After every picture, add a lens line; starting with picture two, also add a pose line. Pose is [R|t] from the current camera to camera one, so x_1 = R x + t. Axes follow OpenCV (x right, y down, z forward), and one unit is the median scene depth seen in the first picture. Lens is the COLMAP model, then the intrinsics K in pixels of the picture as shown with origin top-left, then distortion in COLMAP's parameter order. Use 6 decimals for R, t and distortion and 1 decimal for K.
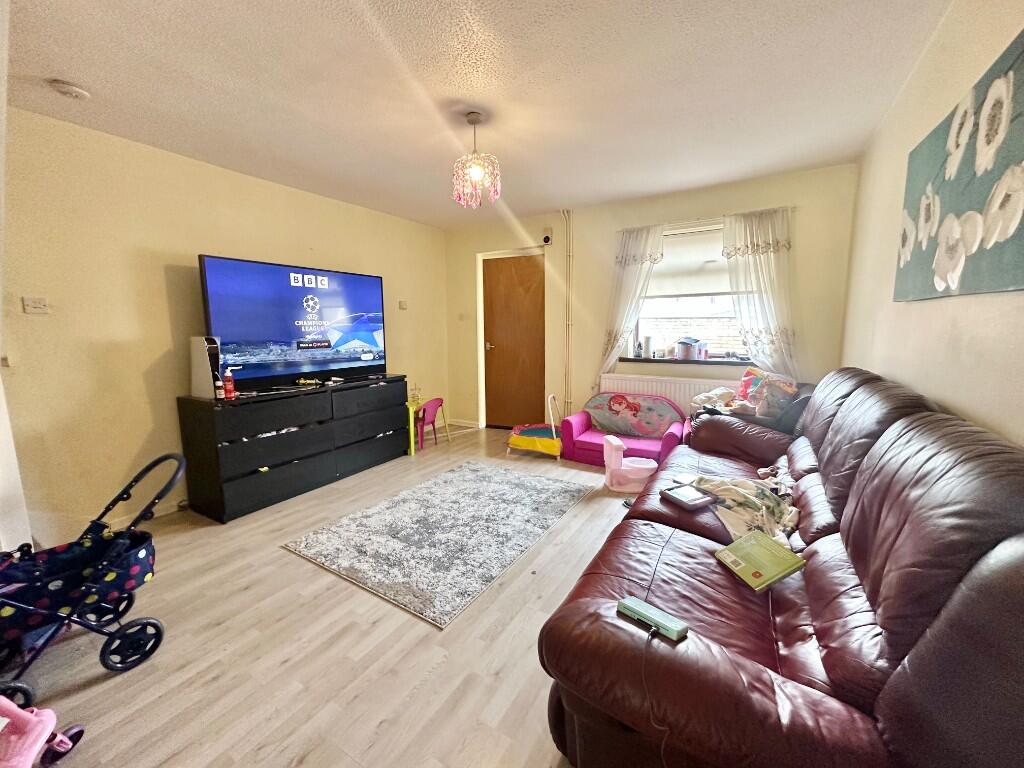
lens RADIAL K [[407.1, 0, 511.5], [0, 407.1, 383.3], [0, 0, 1]] dist [-0.002735, 0.000010]
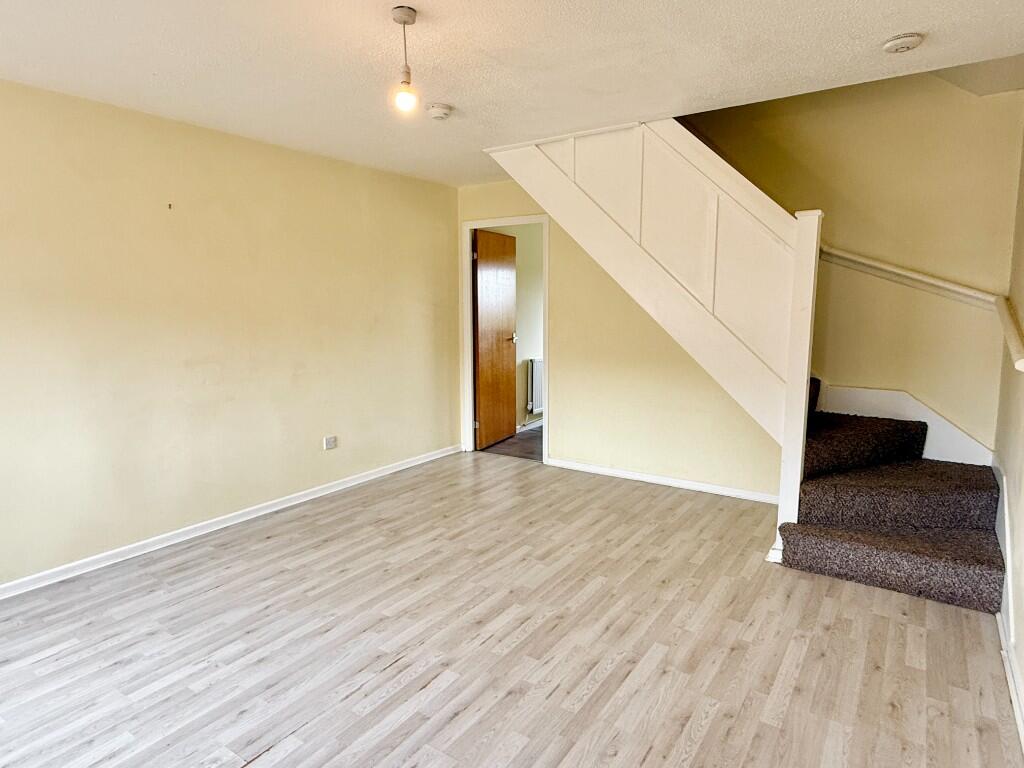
lens RADIAL K [[609.1, 0, 511.2], [0, 609.1, 383.5], [0, 0, 1]] dist [0.003970, -0.002162]
pose [[-0.998968, 0.007466, 0.044794, -0.361430], [0.019249, 0.963009, 0.268779, -0.423938], [-0.041130, 0.269364, -0.962160, 2.513351]]
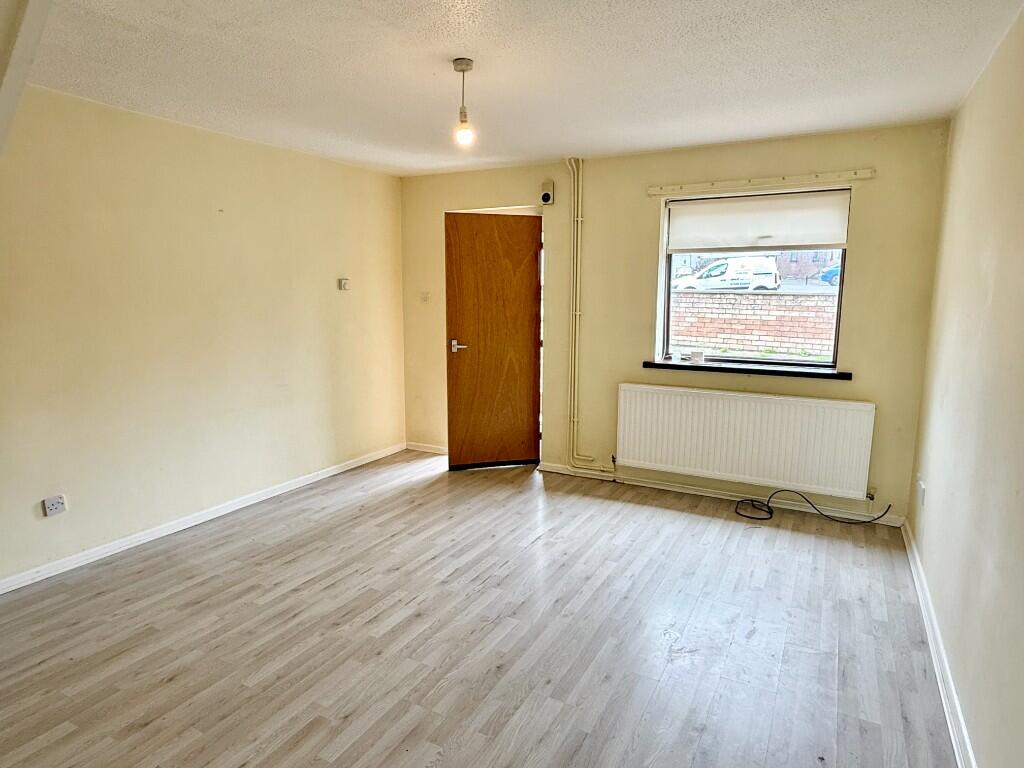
lens RADIAL K [[609.1, 0, 511.8], [0, 609.1, 383.2], [0, 0, 1]] dist [0.003970, -0.002162]
pose [[0.998534, 0.004304, 0.053953, -0.073031], [-0.004974, 0.999912, 0.012286, -0.081249], [-0.053896, -0.012536, 0.998468, -0.198272]]
